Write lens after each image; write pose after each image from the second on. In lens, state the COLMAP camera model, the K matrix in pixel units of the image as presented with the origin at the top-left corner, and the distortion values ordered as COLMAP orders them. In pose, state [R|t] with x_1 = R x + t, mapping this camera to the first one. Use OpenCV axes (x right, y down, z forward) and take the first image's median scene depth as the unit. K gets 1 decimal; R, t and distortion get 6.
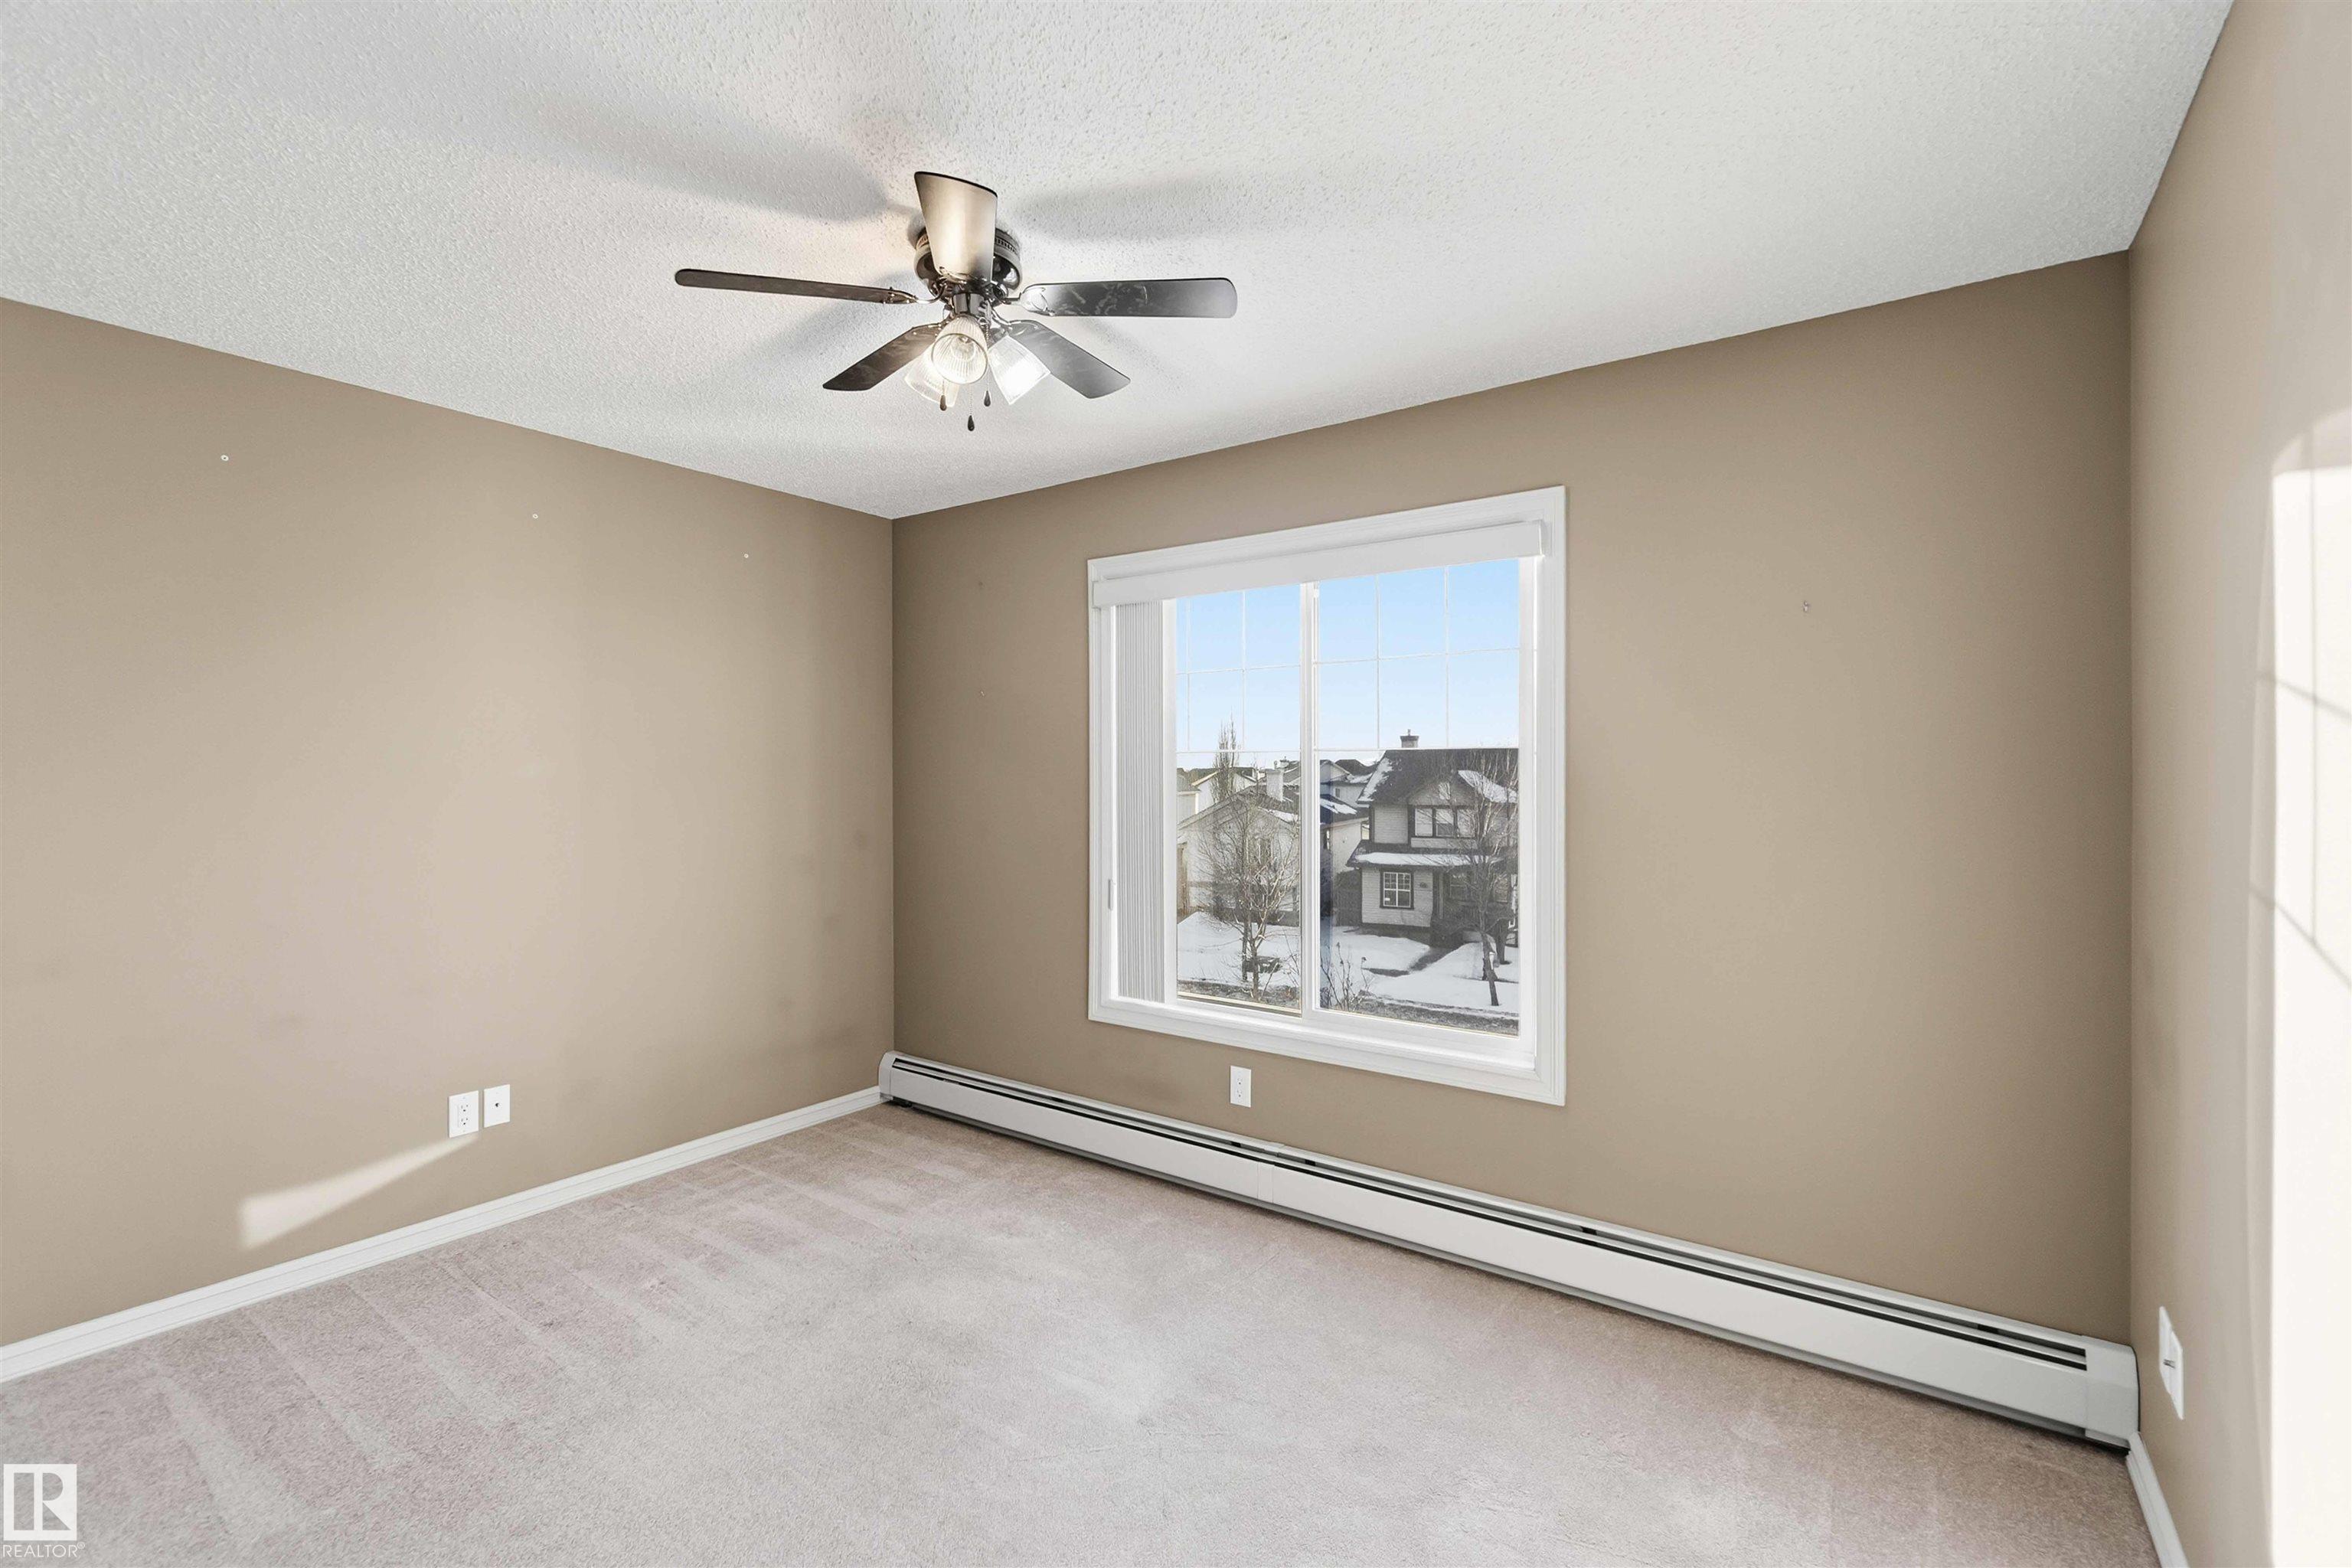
lens RADIAL K [[1019.1, 0, 1178.8], [0, 1019.1, 775.0], [0, 0, 1]] dist [-0.002349, 0.000080]
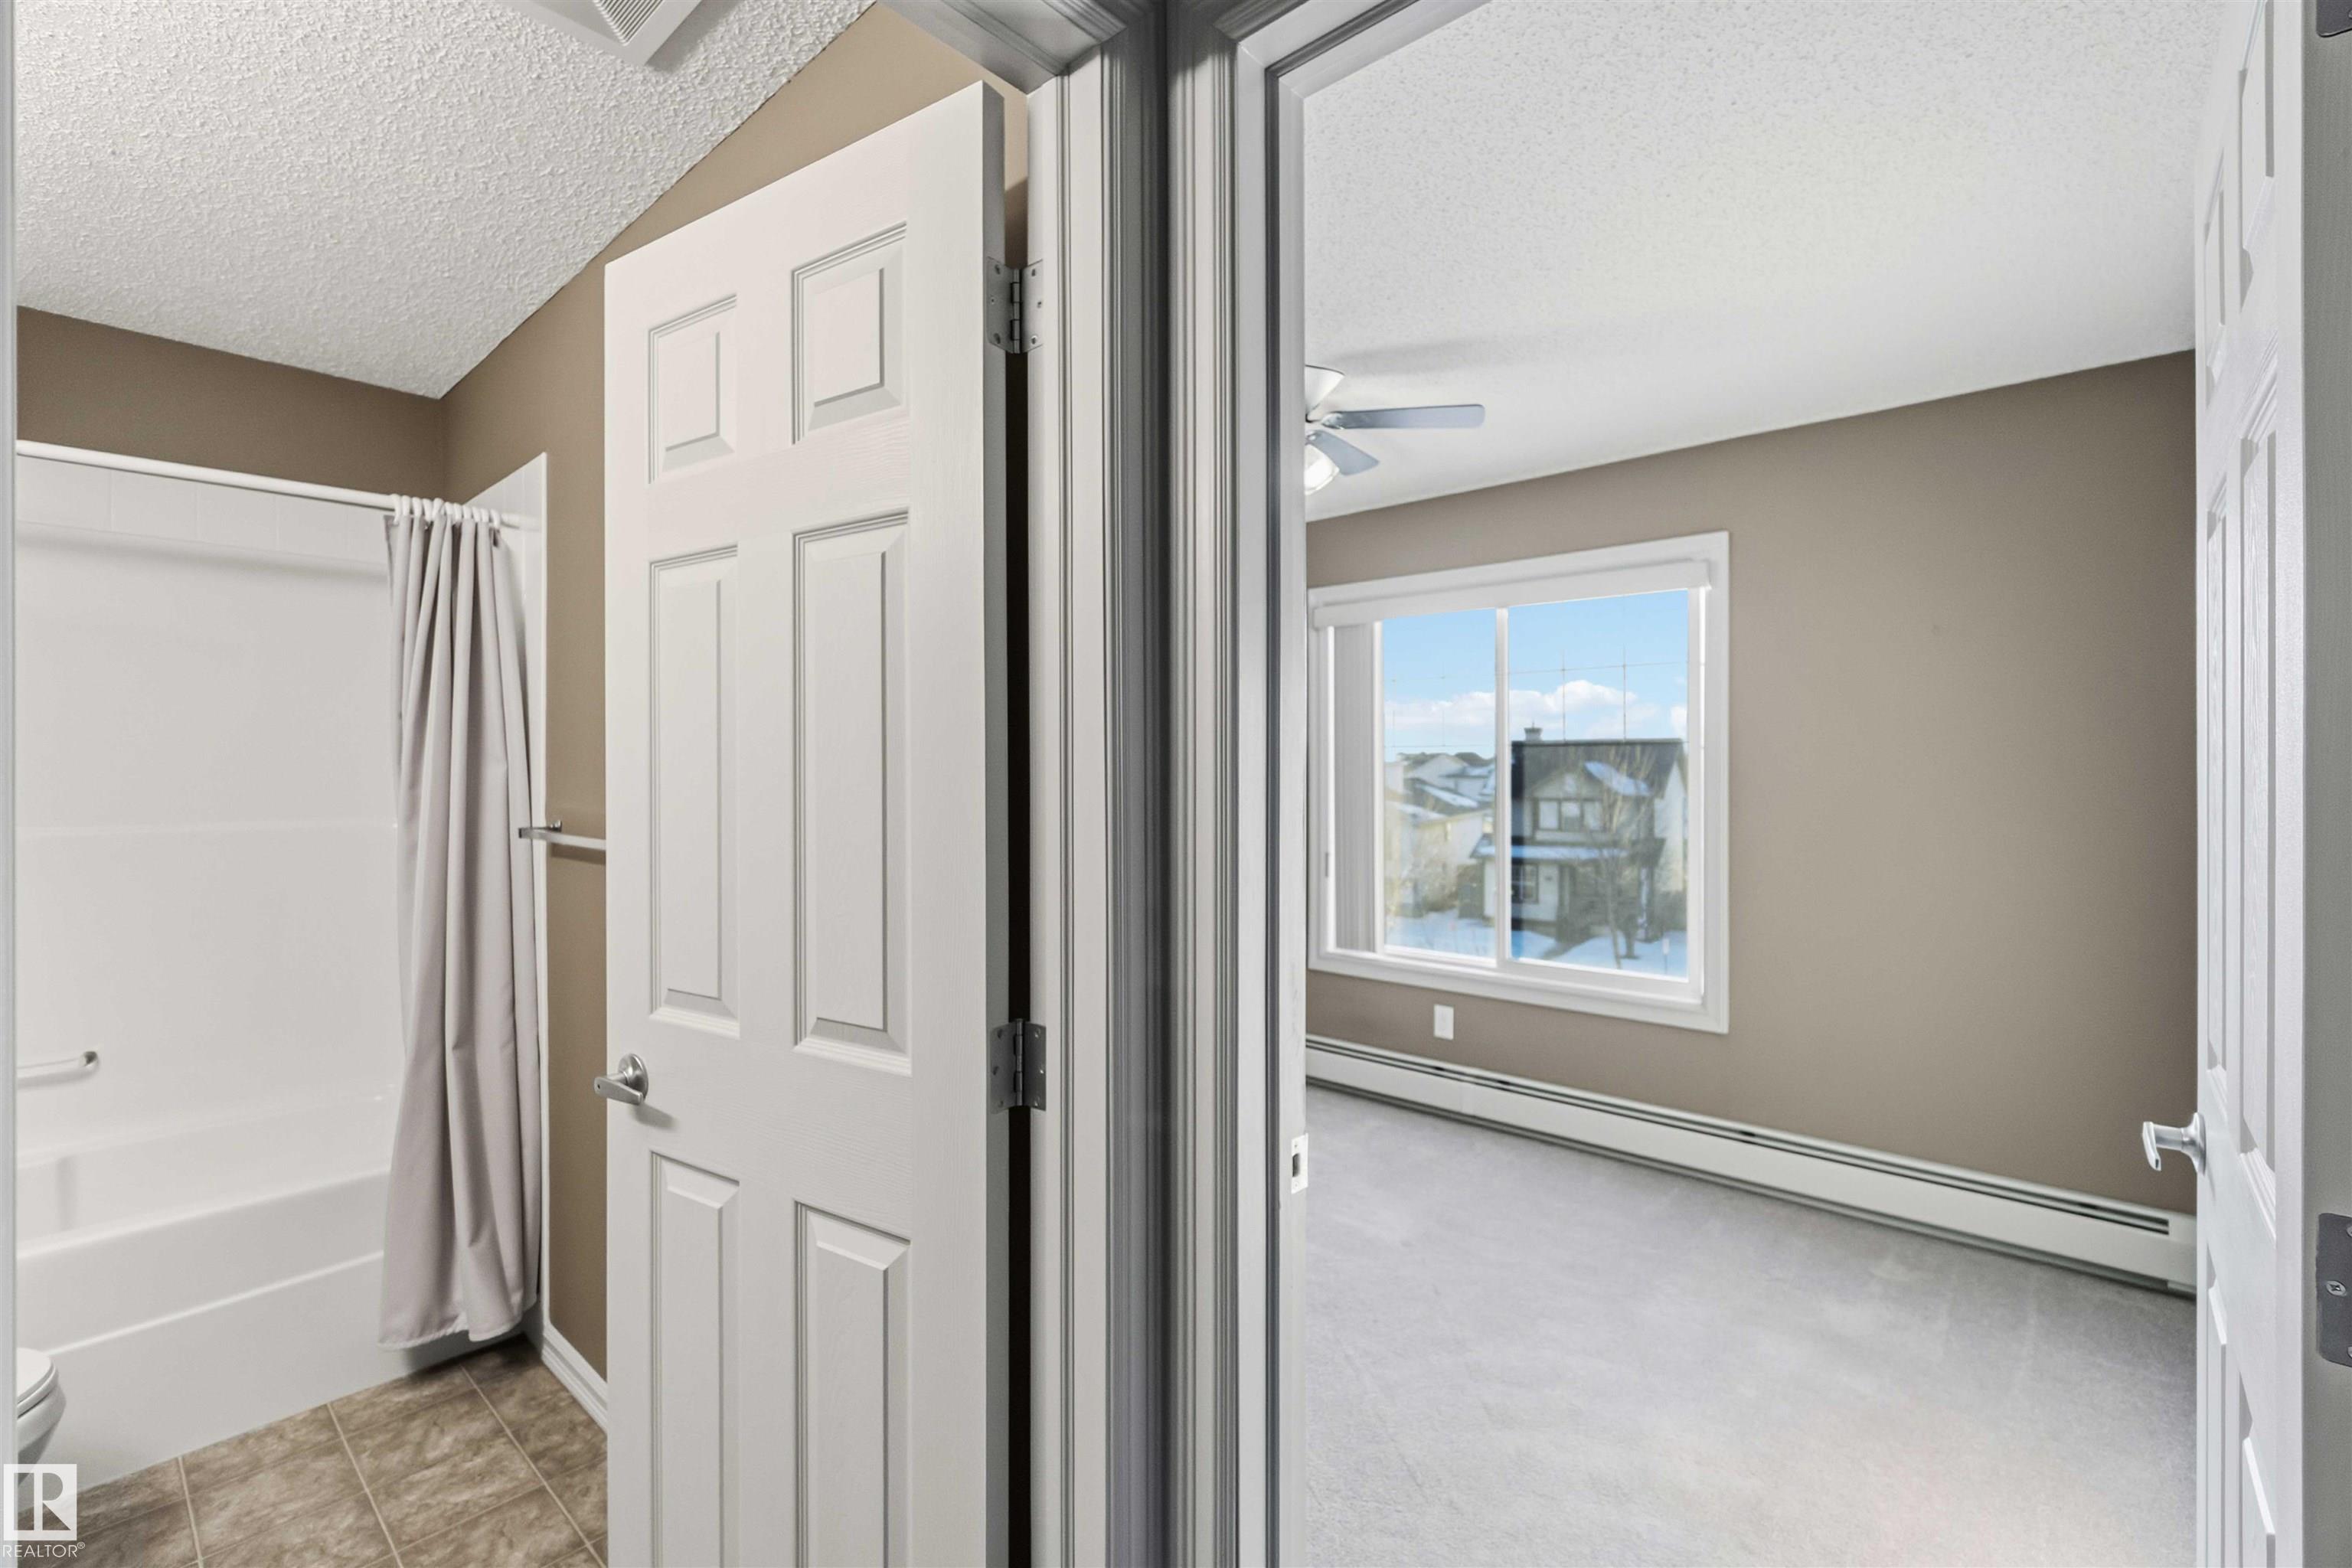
lens RADIAL K [[1018.9, 0, 1176.8], [0, 1018.9, 769.4], [0, 0, 1]] dist [-0.002271, -0.000150]
pose [[0.994026, 0.000340, -0.109139, -0.113729], [-0.000119, 0.999998, 0.002035, 0.001394], [0.109140, -0.002010, 0.994024, -0.225672]]
